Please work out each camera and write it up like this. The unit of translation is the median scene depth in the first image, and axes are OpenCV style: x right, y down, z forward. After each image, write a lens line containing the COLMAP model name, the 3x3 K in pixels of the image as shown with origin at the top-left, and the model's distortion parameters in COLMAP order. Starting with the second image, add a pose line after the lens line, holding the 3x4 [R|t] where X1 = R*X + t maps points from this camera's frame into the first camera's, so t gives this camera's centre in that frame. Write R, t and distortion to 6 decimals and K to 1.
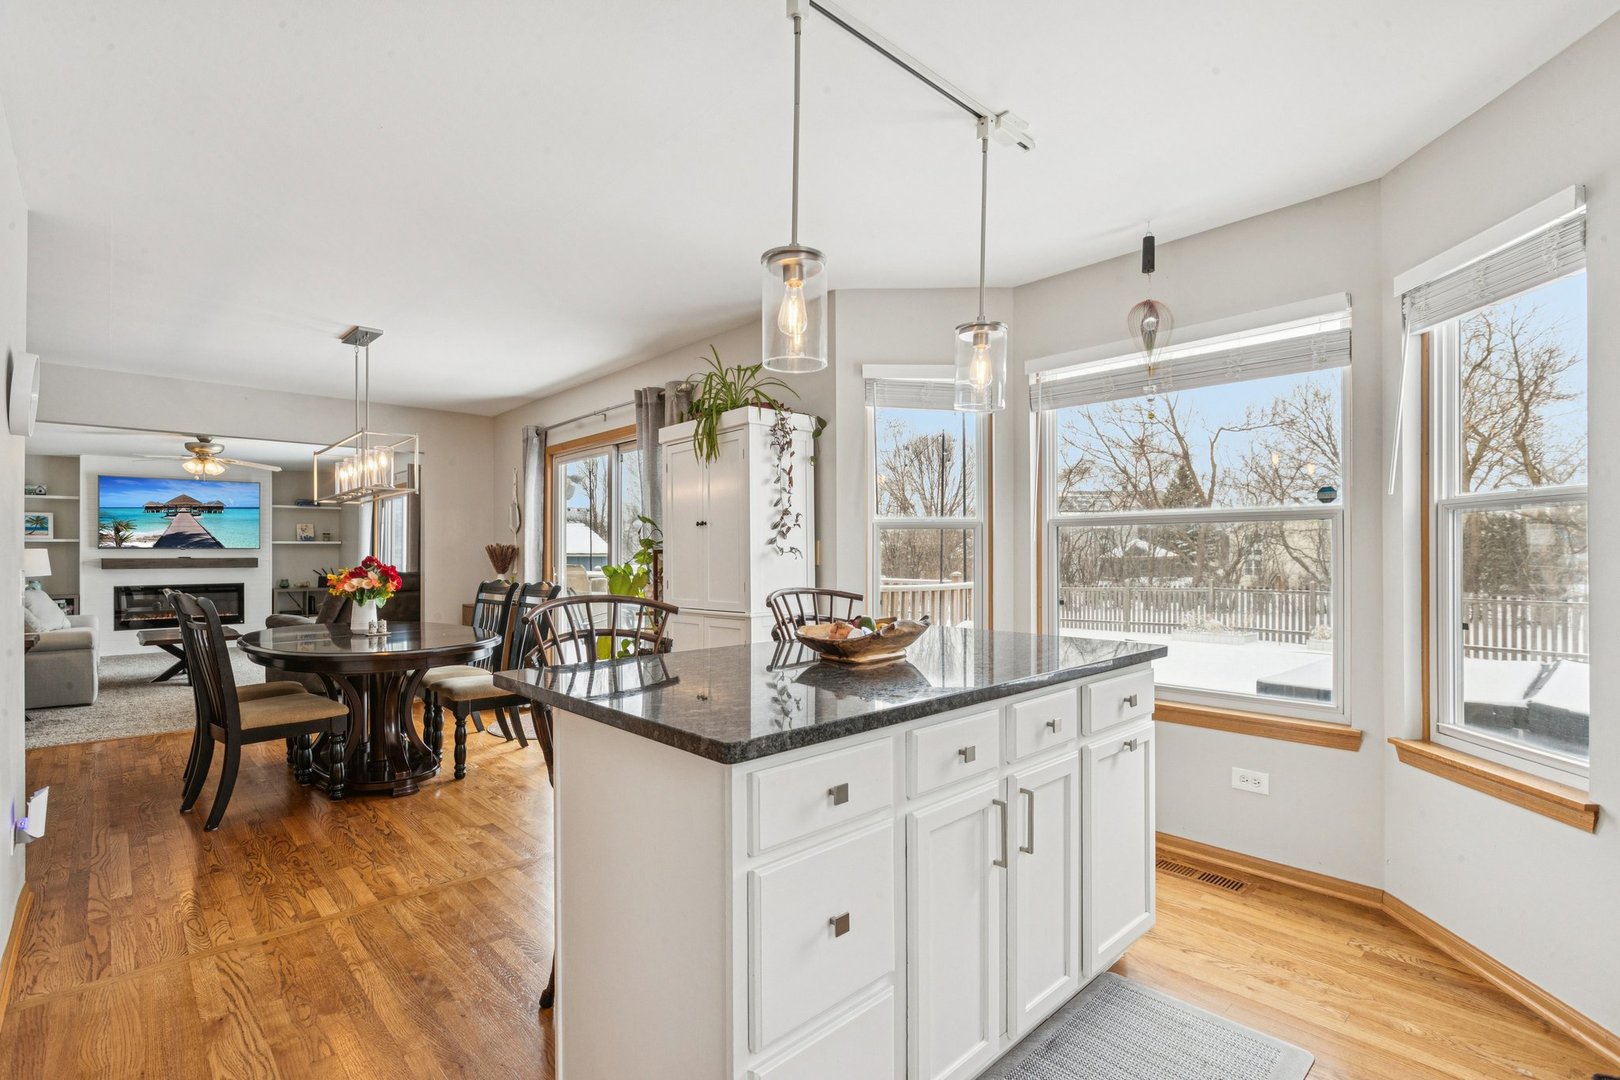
lens RADIAL K [[751.9, 0, 814.2], [0, 751.9, 546.5], [0, 0, 1]] dist [-0.001991, -0.002718]
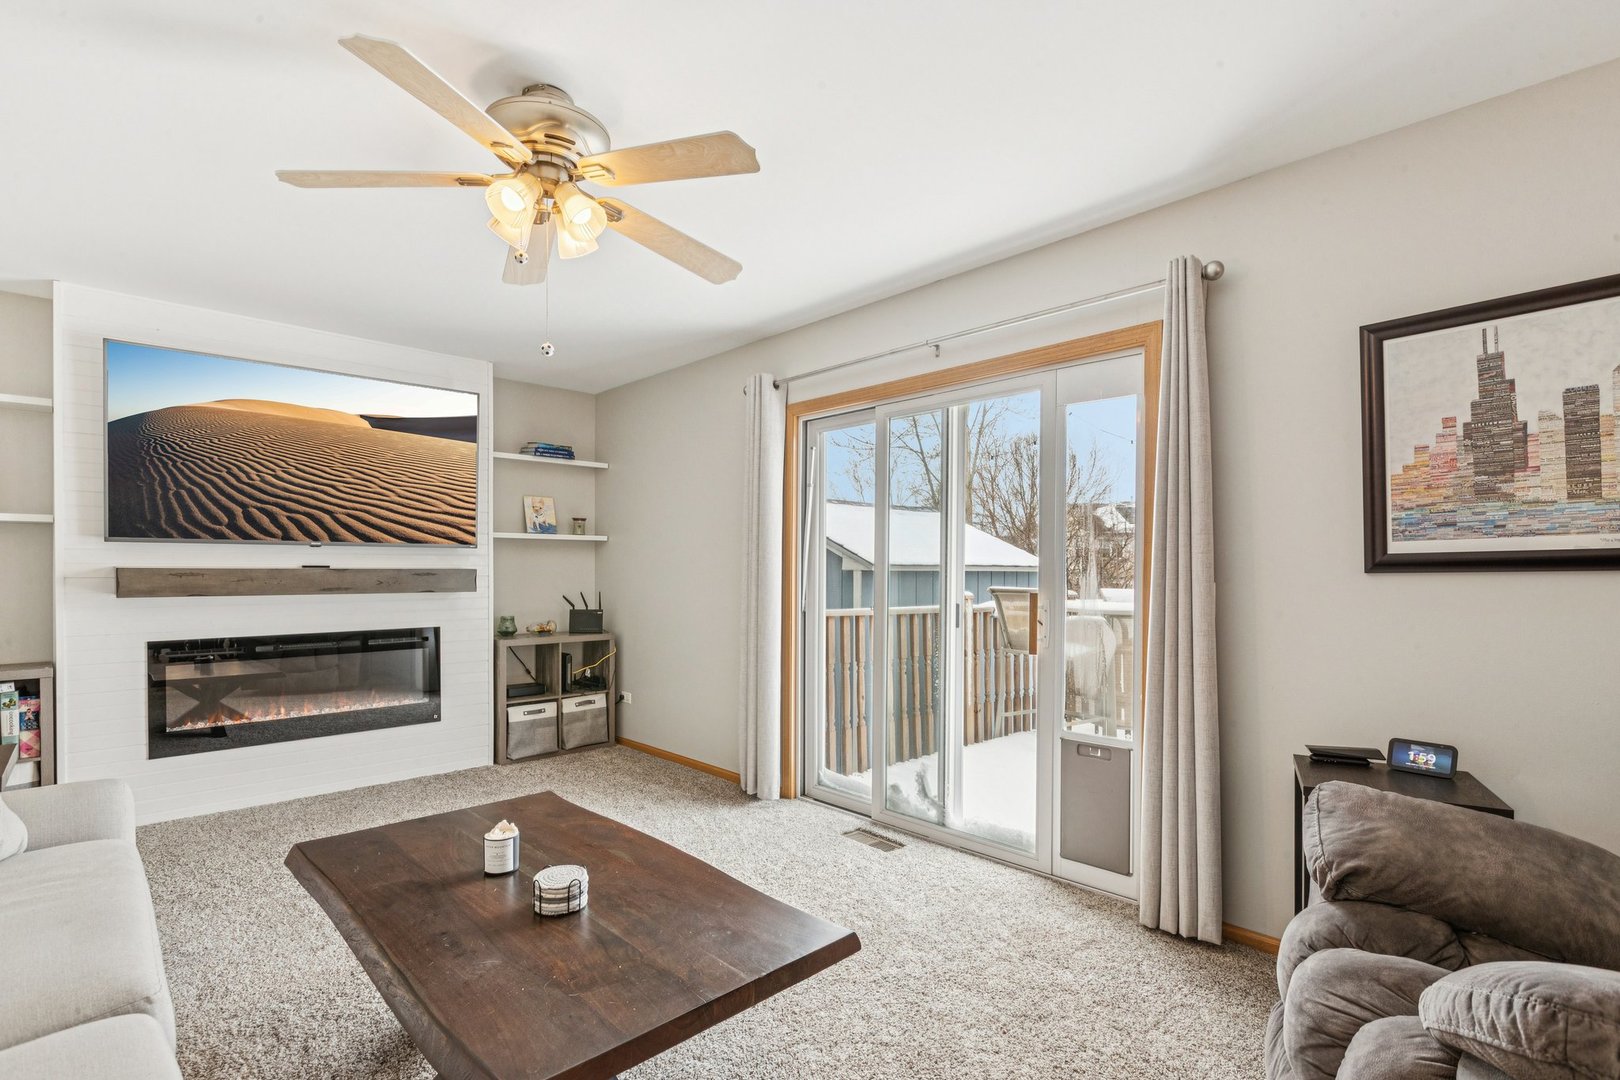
lens RADIAL K [[751.9, 0, 805.2], [0, 751.9, 578.2], [0, 0, 1]] dist [-0.001991, -0.002718]
pose [[0.999850, 0.006952, 0.015883, -0.606998], [-0.007297, 0.999736, 0.021799, 0.010409], [-0.015728, -0.021912, 0.999636, 0.615178]]
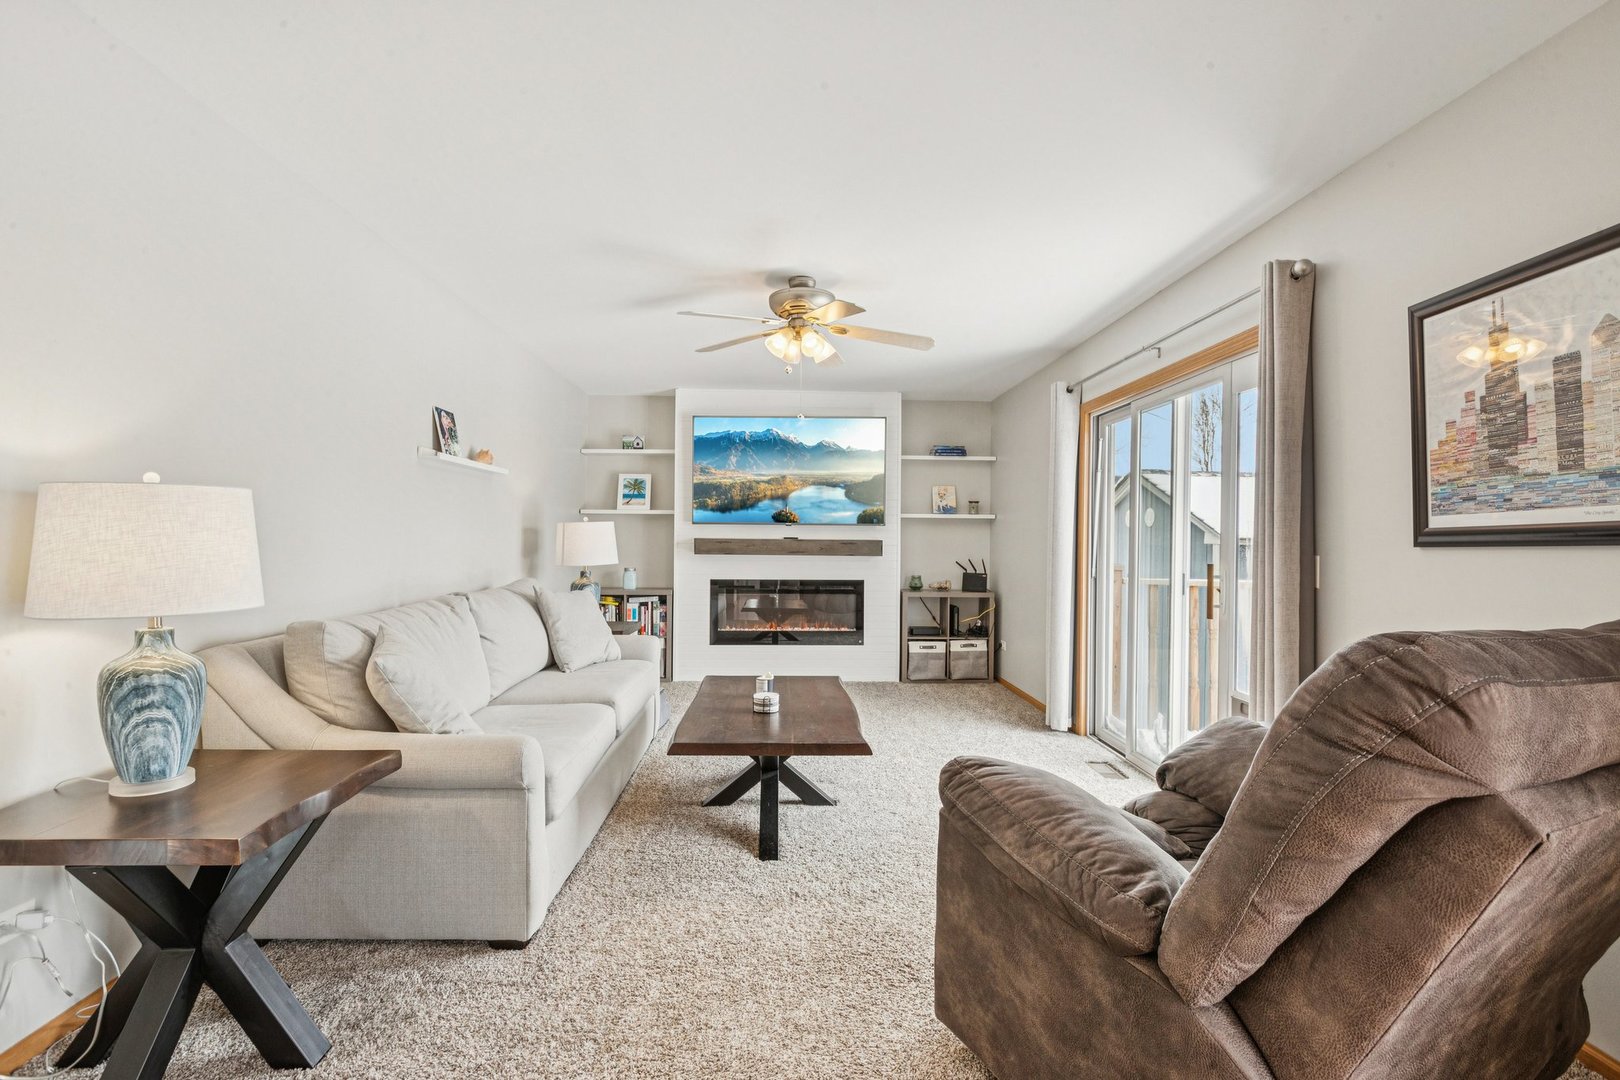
lens RADIAL K [[751.9, 0, 823.7], [0, 751.9, 539.6], [0, 0, 1]] dist [-0.001991, -0.002718]
pose [[0.765083, 0.011866, -0.643822, -0.415286], [-0.006537, 0.999922, 0.010660, 0.008929], [0.643898, -0.003947, 0.765101, 0.541474]]
